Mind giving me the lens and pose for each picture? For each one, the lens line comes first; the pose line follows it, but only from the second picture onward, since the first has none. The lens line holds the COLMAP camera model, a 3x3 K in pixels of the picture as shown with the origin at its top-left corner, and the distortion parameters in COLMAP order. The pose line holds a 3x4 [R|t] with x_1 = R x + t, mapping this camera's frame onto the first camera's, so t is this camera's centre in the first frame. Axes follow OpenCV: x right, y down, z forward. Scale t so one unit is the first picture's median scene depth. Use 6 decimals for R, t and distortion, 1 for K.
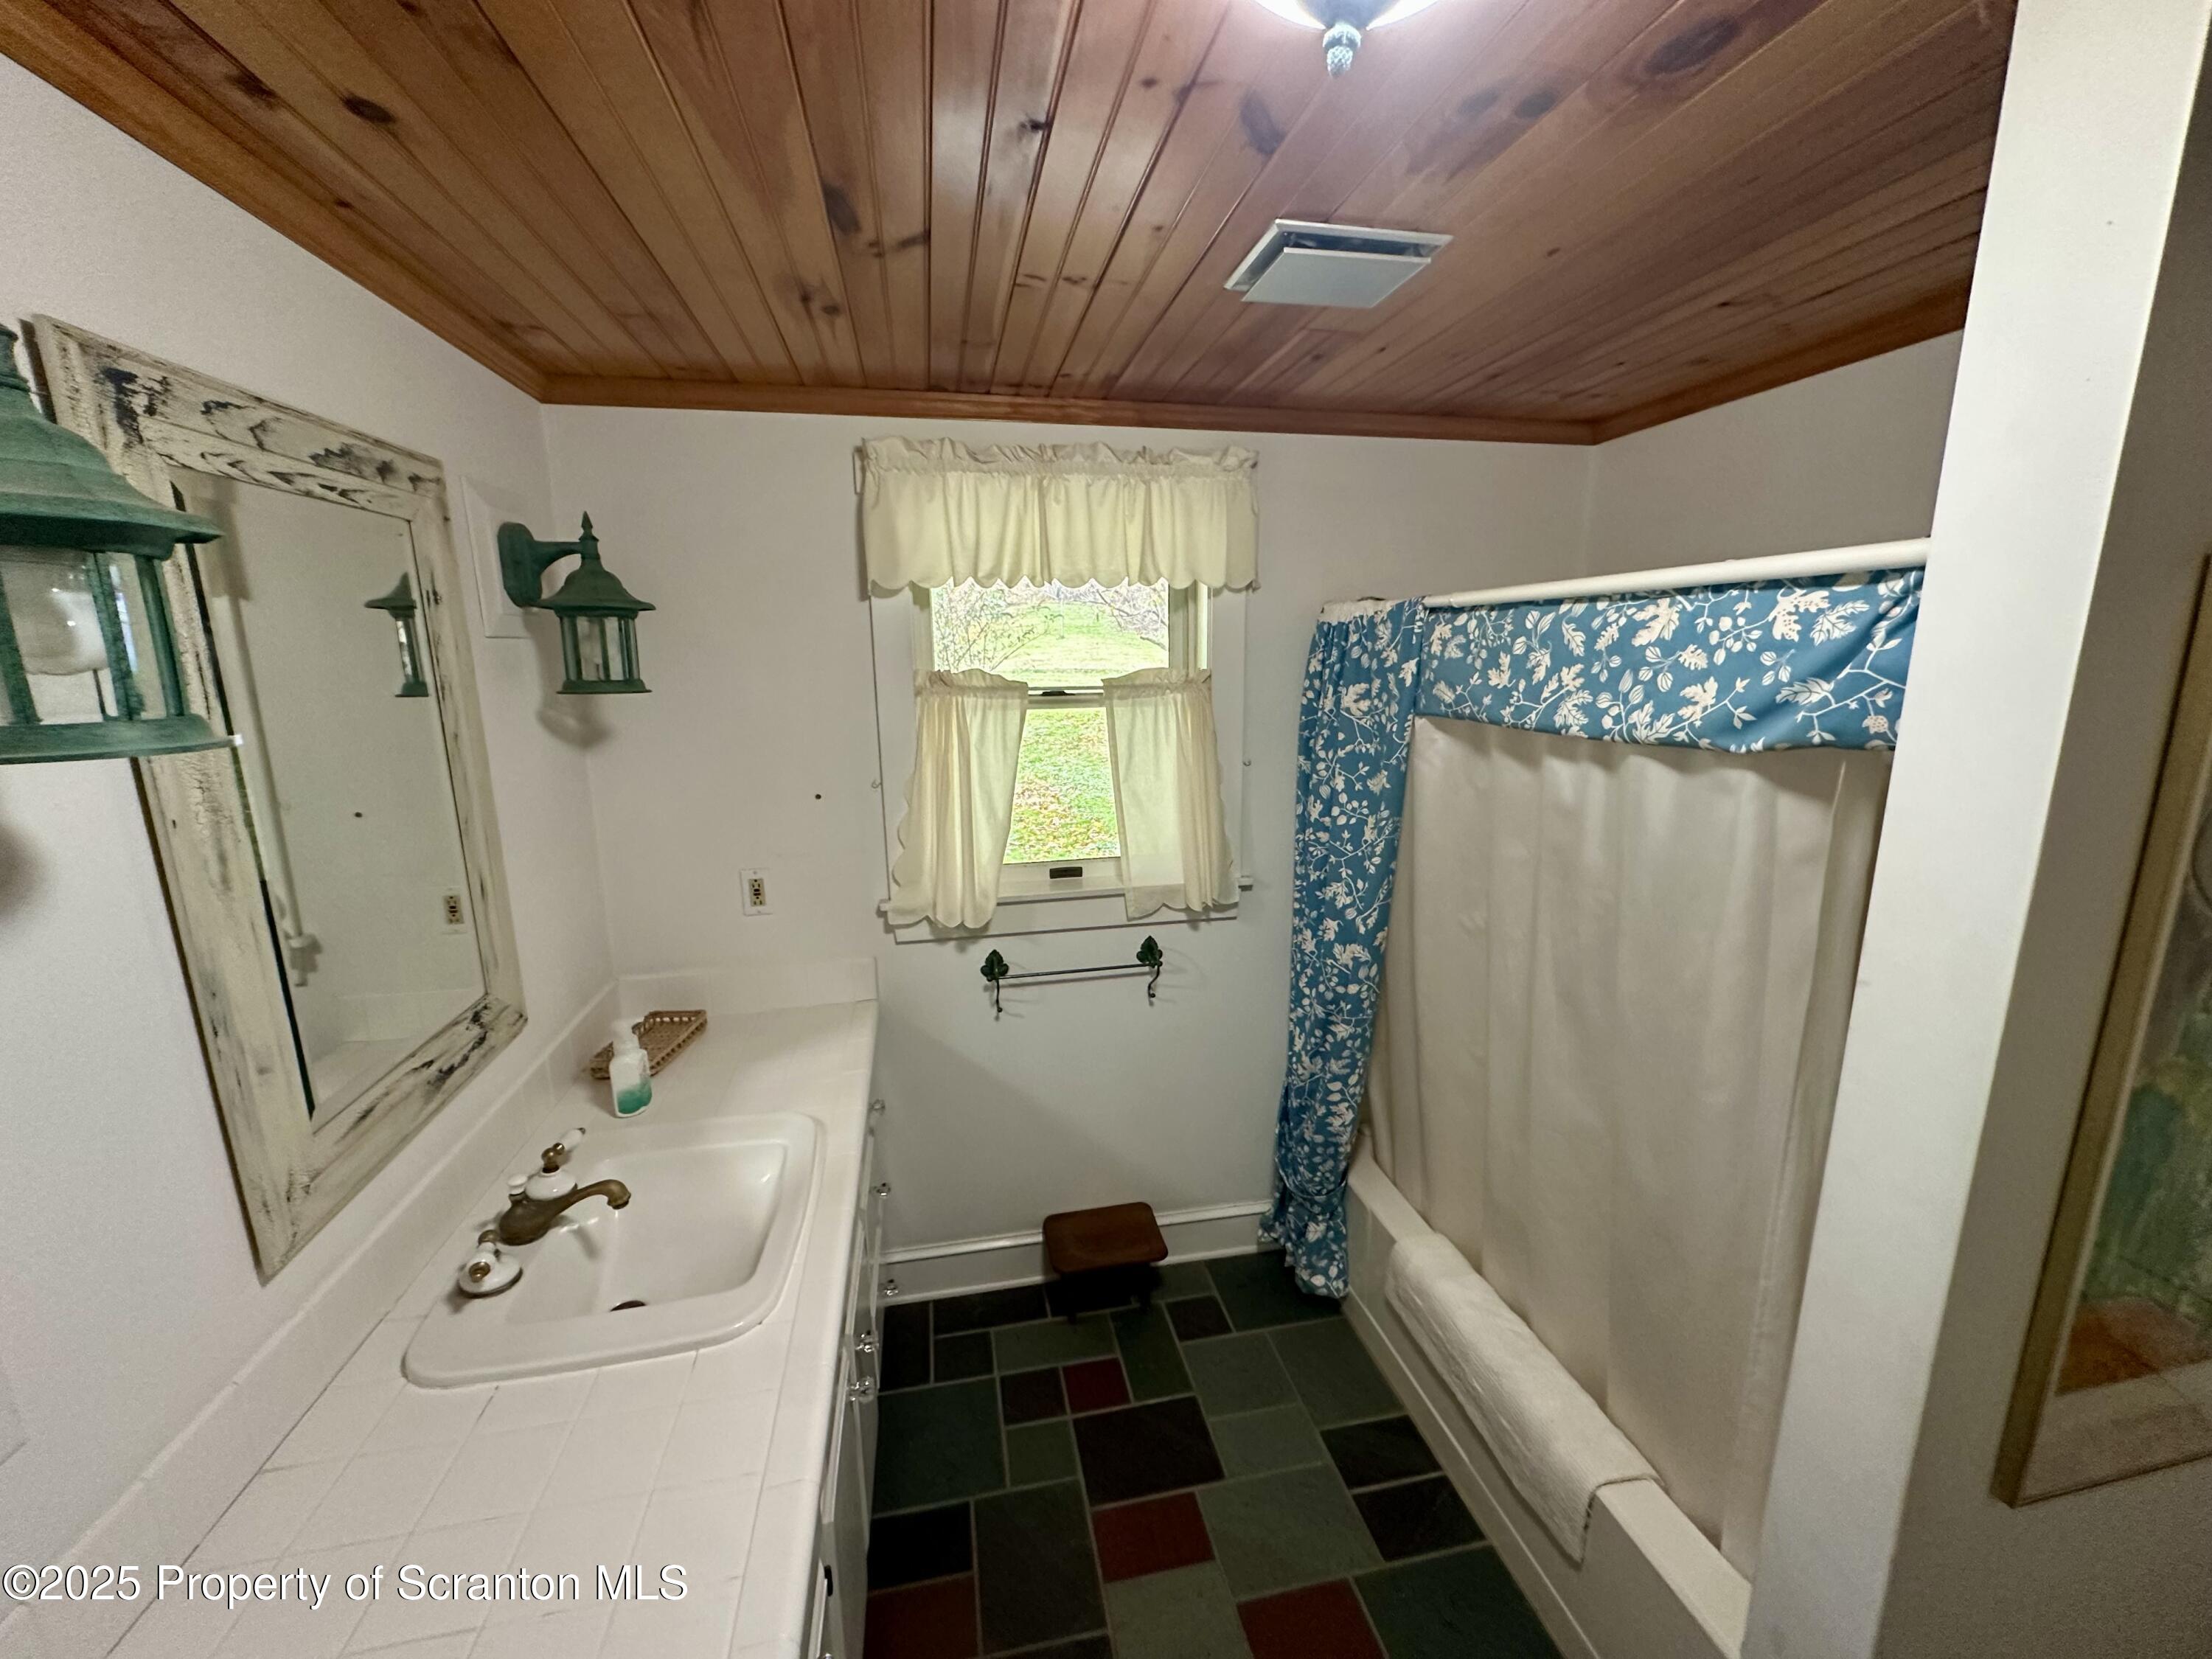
lens RADIAL K [[881.6, 0, 1097.9], [0, 881.6, 827.1], [0, 0, 1]] dist [0.000343, 0.000710]
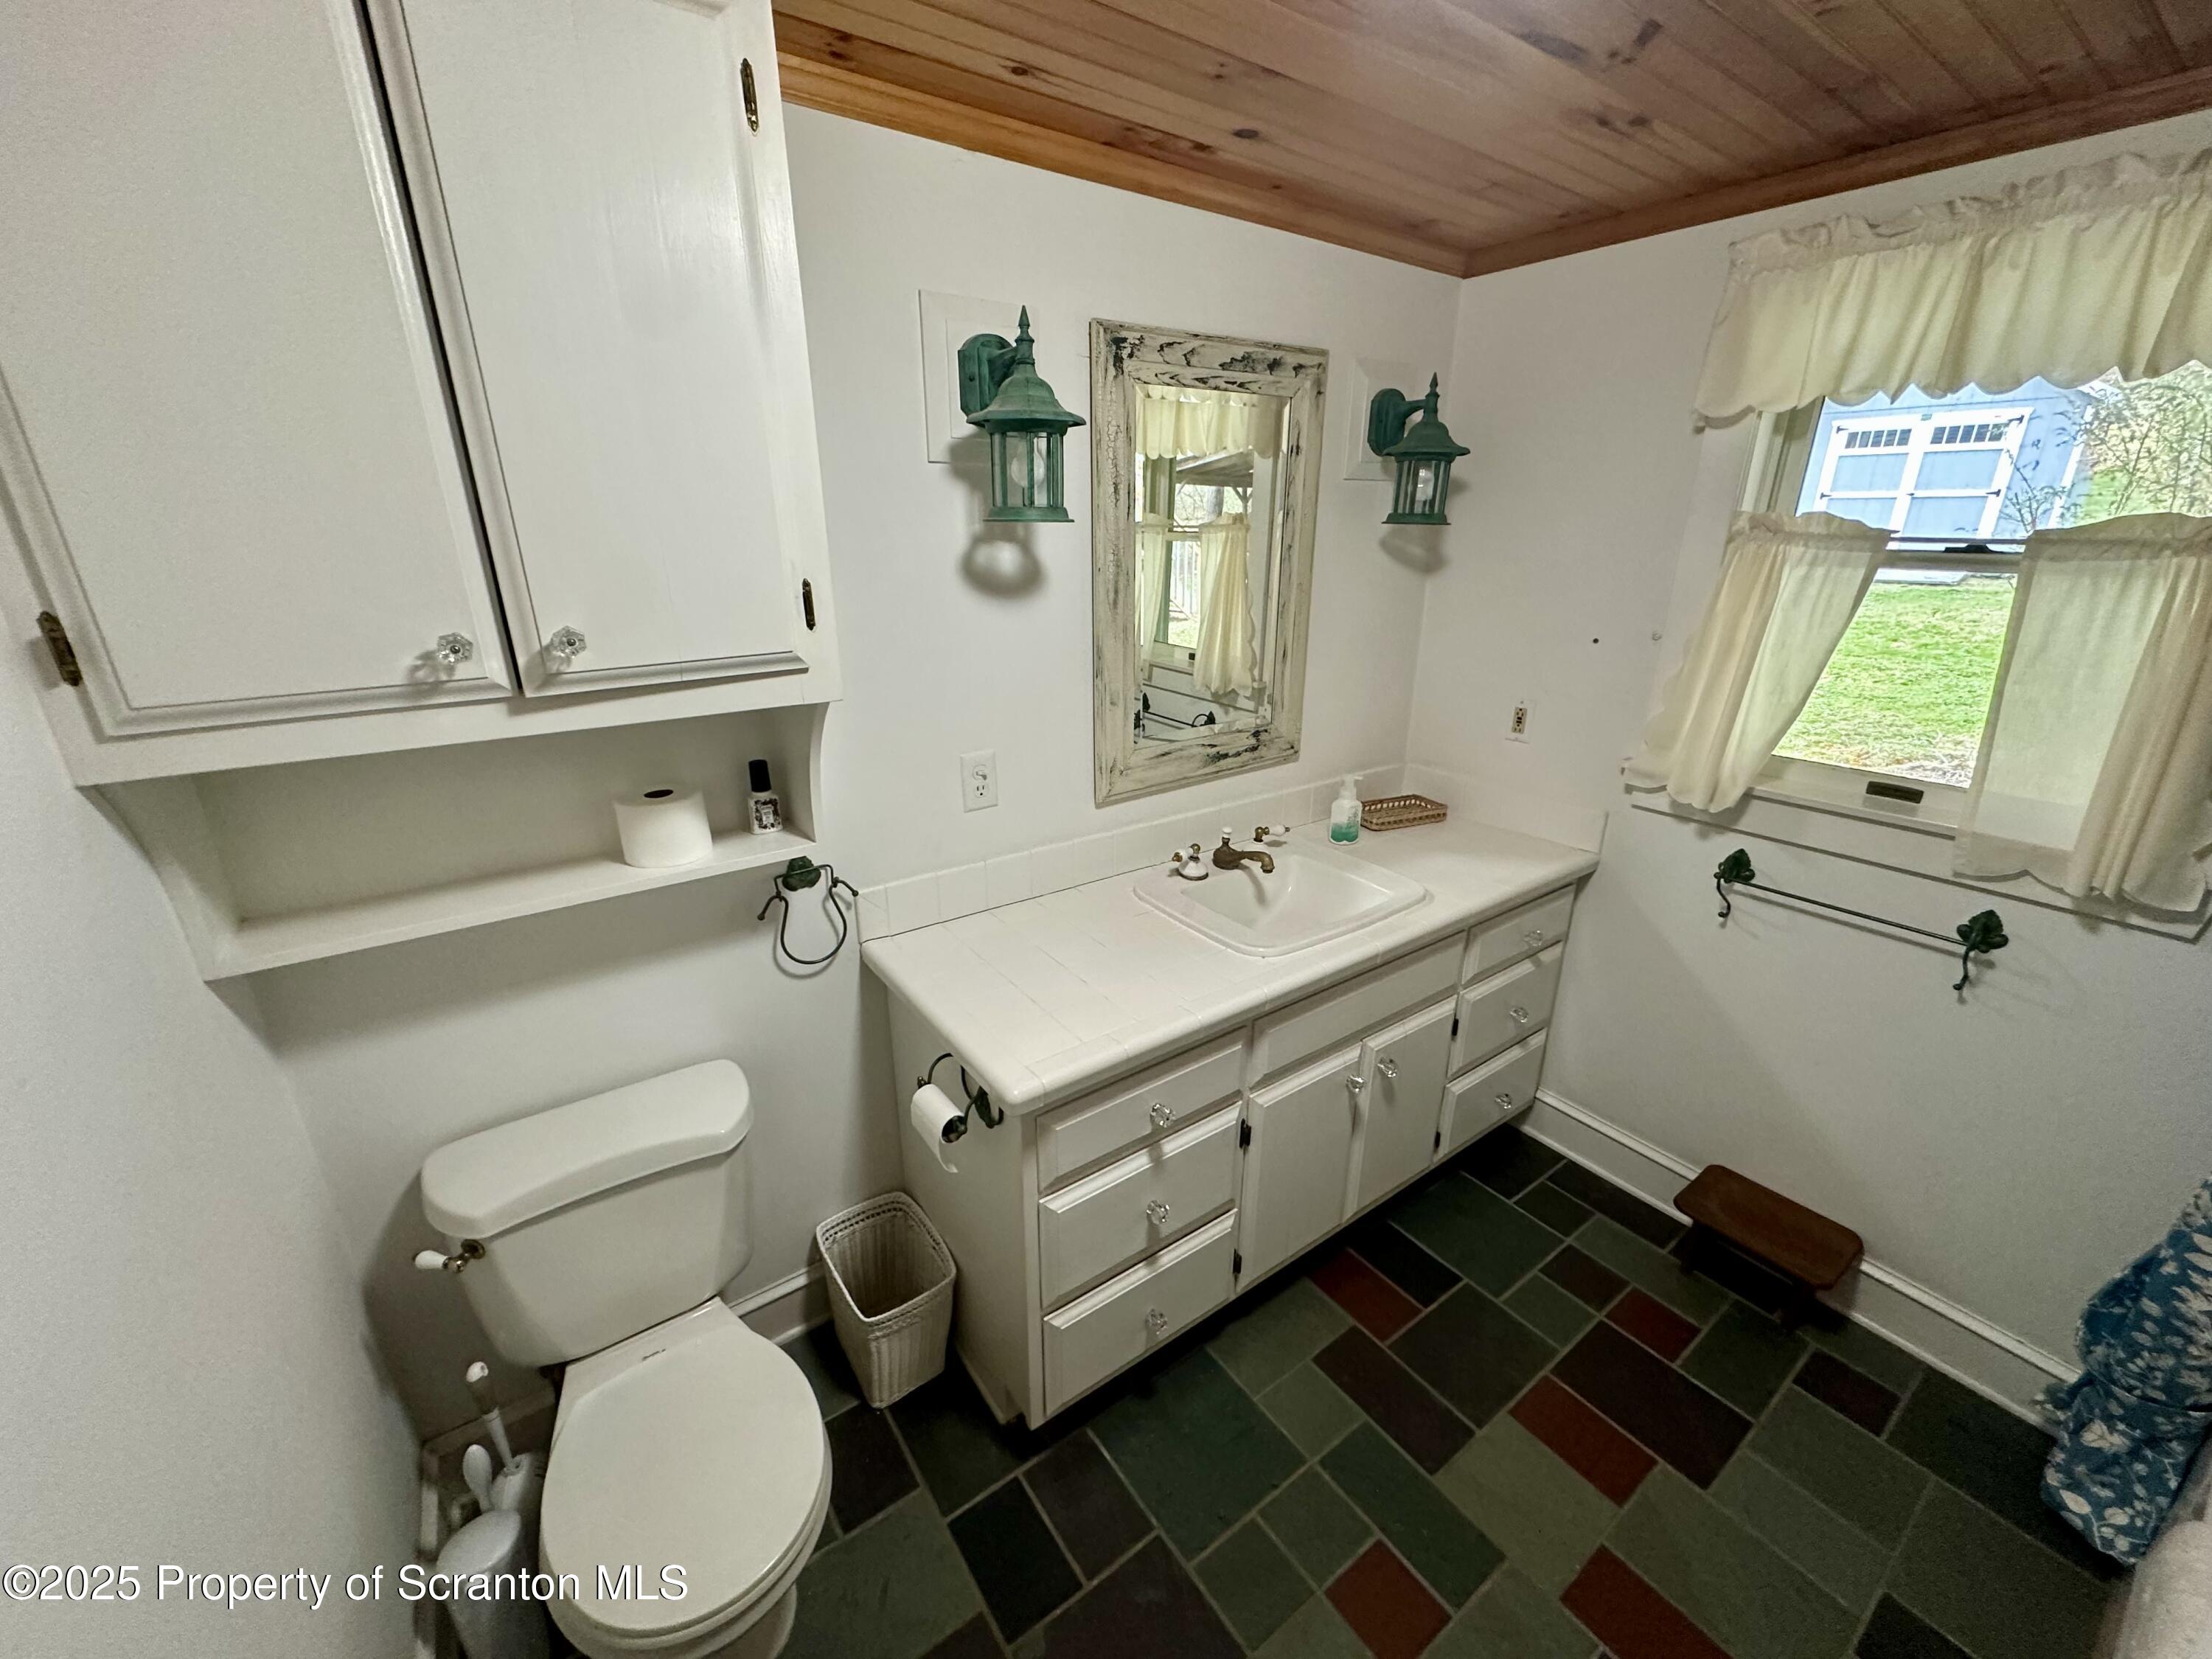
lens RADIAL K [[884.0, 0, 1106.0], [0, 884.0, 829.5], [0, 0, 1]] dist [-0.000852, -0.000353]
pose [[0.405293, 0.314629, -0.858339, 0.406465], [-0.189103, 0.947457, 0.258004, 0.015956], [0.894414, 0.057748, 0.443495, 0.054583]]
